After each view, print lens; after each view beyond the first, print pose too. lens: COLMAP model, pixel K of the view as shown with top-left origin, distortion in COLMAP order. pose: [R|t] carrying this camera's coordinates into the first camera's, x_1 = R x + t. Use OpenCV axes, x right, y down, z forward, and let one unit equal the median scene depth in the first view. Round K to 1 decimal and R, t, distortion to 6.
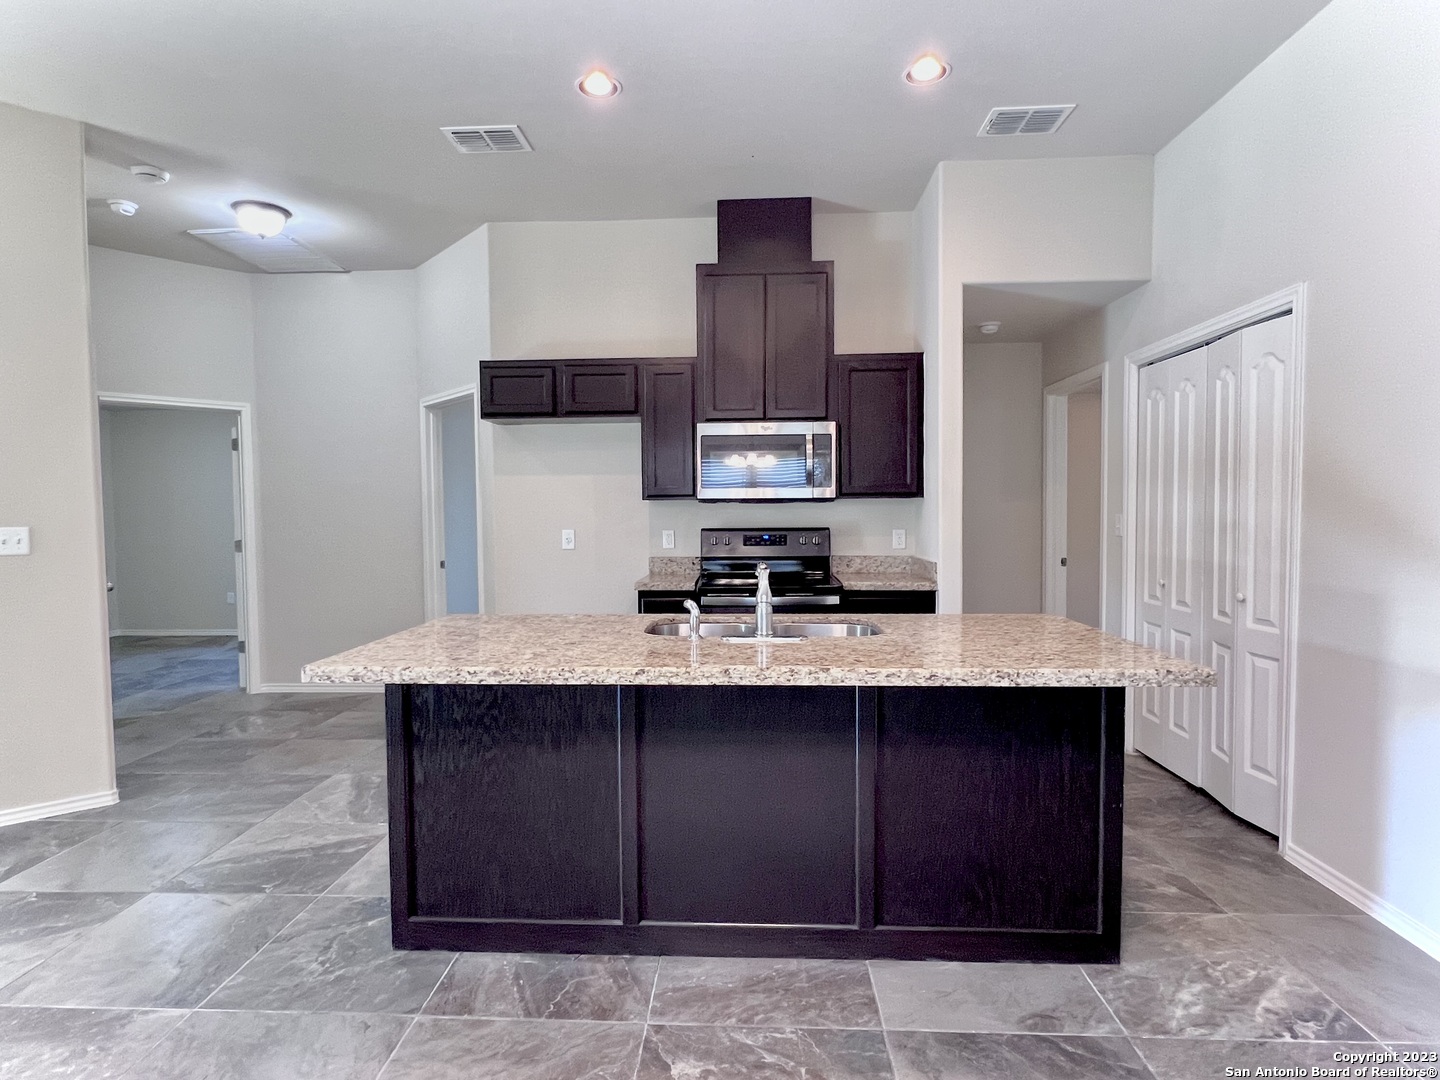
lens RADIAL K [[774.2, 0, 710.3], [0, 774.2, 540.9], [0, 0, 1]] dist [-0.003722, 0.001613]
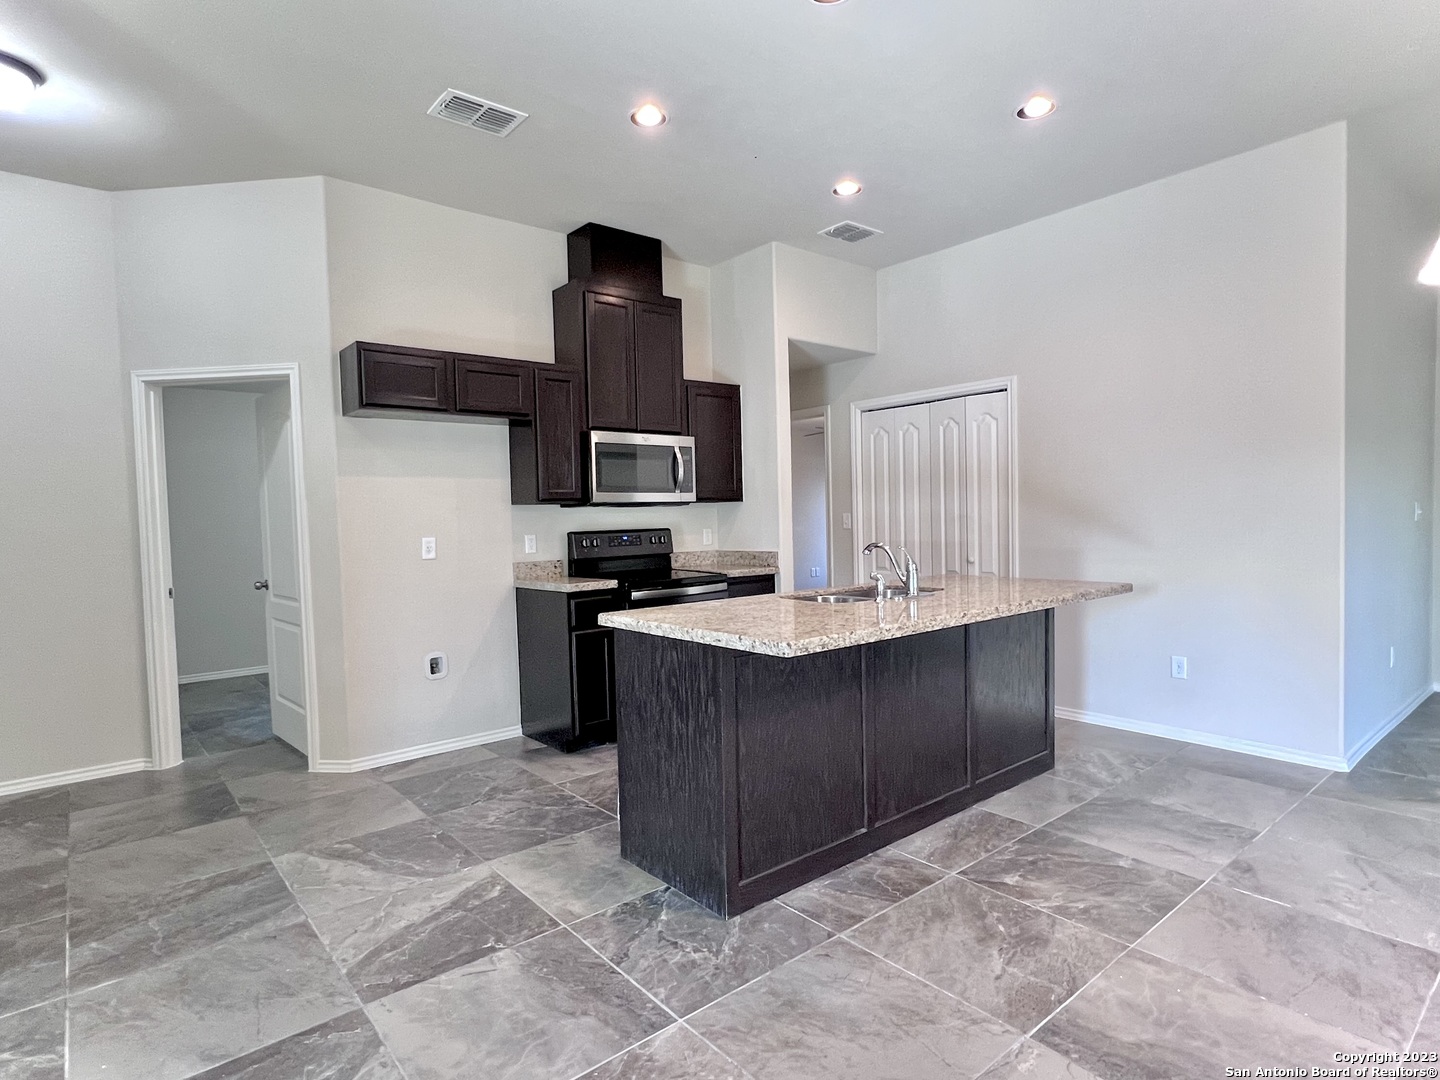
lens RADIAL K [[774.2, 0, 712.0], [0, 774.2, 541.7], [0, 0, 1]] dist [-0.003722, 0.001613]
pose [[0.740204, -0.033582, 0.671543, -0.684213], [0.046278, 0.998928, -0.001057, 0.008095], [-0.670788, 0.031860, 0.740965, 0.131418]]
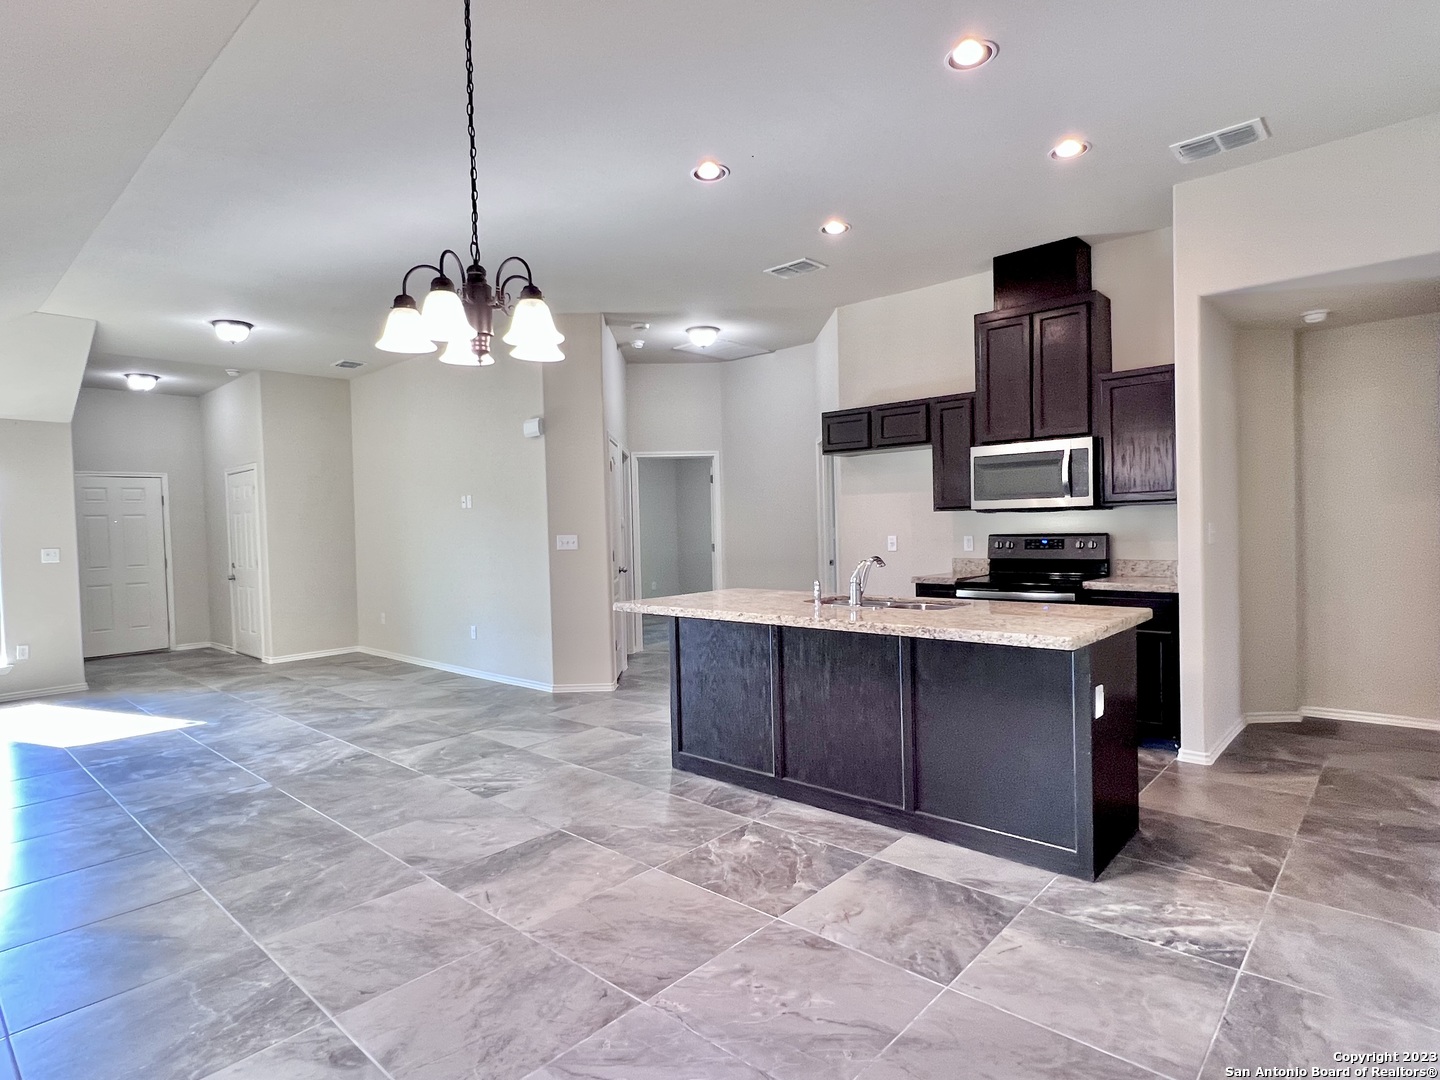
lens RADIAL K [[774.2, 0, 717.1], [0, 774.2, 538.5], [0, 0, 1]] dist [-0.003722, 0.001613]
pose [[0.773794, -0.001098, -0.633437, 0.499715], [-0.006710, 0.999928, -0.009929, 0.005856], [0.633402, 0.011933, 0.773731, -0.208581]]
